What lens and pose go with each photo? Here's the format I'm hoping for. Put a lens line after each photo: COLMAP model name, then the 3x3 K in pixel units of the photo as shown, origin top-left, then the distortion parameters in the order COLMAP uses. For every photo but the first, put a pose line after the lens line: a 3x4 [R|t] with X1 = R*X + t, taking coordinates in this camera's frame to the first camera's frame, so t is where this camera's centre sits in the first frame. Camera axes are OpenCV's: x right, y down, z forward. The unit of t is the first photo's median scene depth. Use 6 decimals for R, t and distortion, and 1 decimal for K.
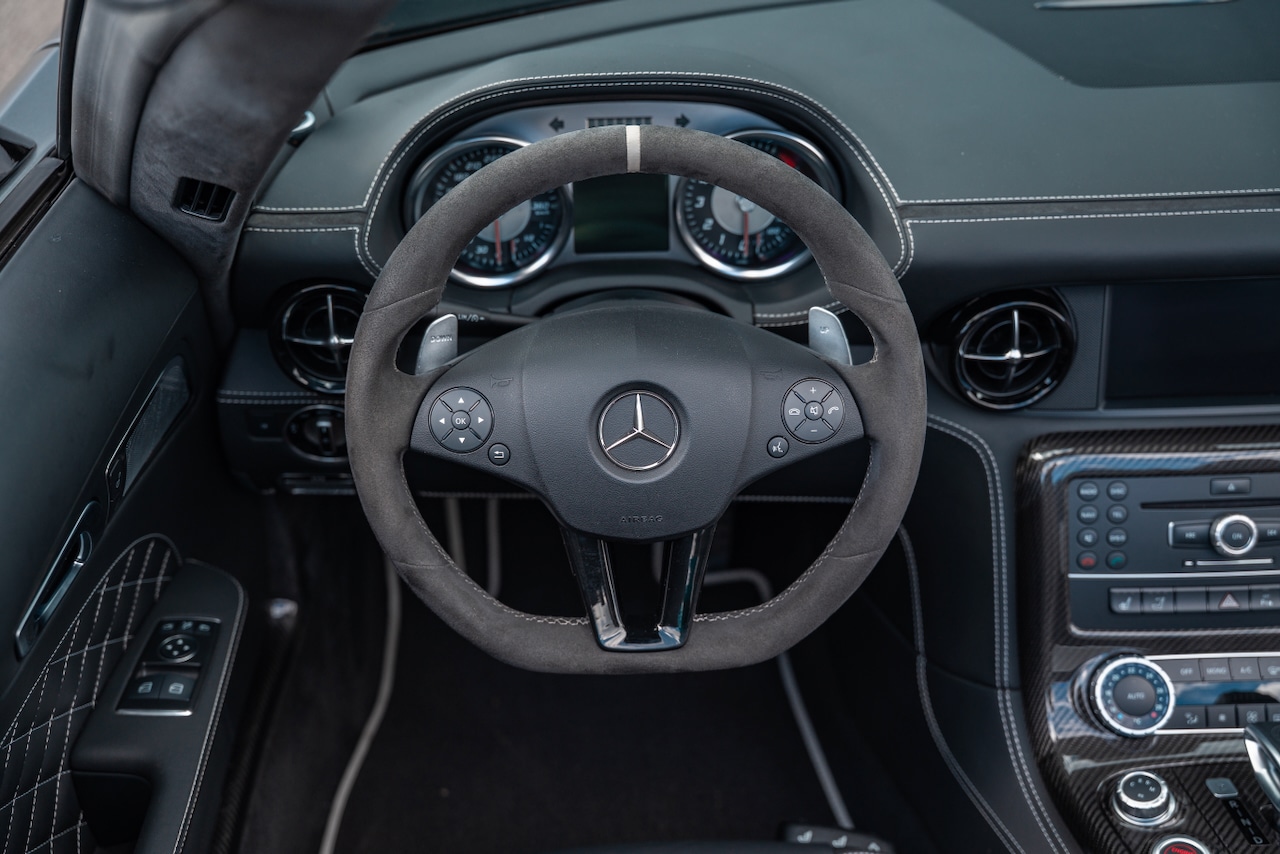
lens RADIAL K [[1464.3, 0, 631.5], [0, 1464.3, 426.9], [0, 0, 1]] dist [0.082954, 0.000000]
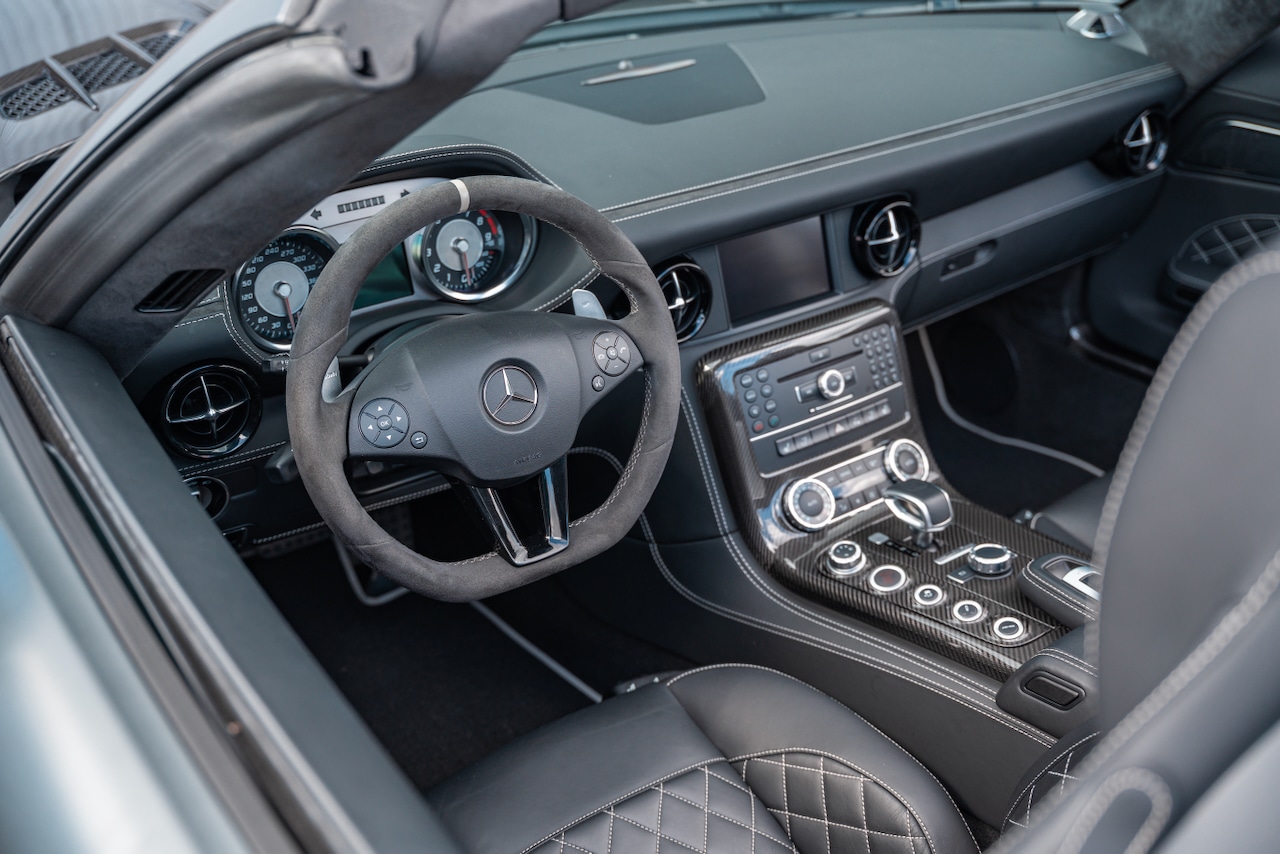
lens RADIAL K [[1335.6, 0, 642.1], [0, 1335.6, 429.1], [0, 0, 1]] dist [0.023622, 0.000000]
pose [[0.846304, -0.262455, 0.463558, -0.416714], [0.298470, 0.954408, -0.004546, 0.065307], [-0.441230, 0.142206, 0.886055, -0.135083]]
